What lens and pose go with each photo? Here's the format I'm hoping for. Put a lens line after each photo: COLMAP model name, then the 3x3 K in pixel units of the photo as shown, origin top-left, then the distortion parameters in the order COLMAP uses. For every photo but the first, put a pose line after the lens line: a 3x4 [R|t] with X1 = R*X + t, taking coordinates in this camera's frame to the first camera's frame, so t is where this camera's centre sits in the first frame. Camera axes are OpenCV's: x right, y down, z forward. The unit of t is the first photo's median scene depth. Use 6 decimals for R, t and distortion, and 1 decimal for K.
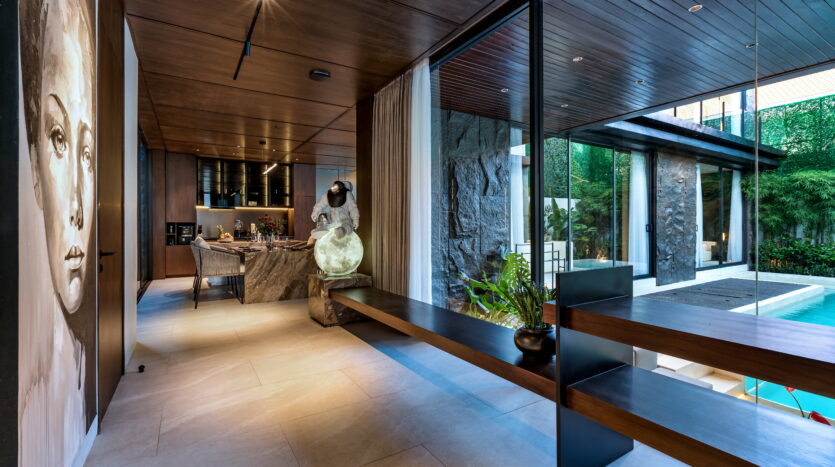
lens RADIAL K [[366.0, 0, 406.3], [0, 366.0, 229.3], [0, 0, 1]] dist [-0.001047, 0.000203]
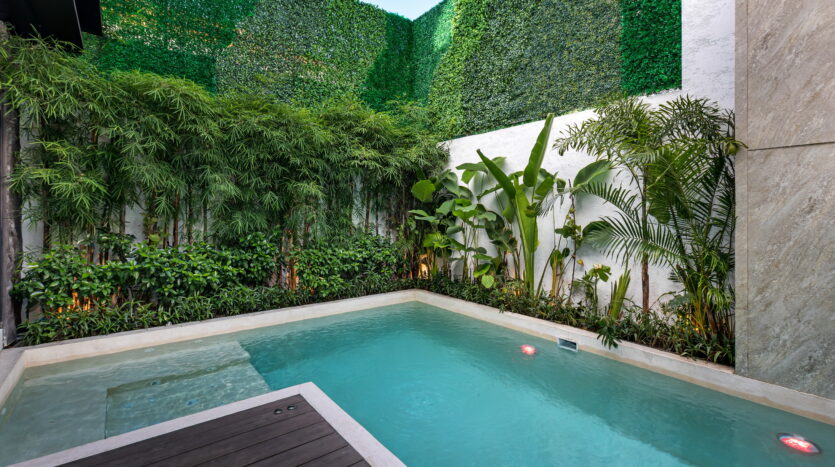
lens RADIAL K [[384.2, 0, 422.2], [0, 384.2, 216.0], [0, 0, 1]] dist [-0.000282, -0.000254]
pose [[-0.123998, -0.002849, 0.992278, 0.667190], [0.007275, 0.999966, 0.003780, 0.003126], [-0.992256, 0.007688, -0.123973, 0.807743]]
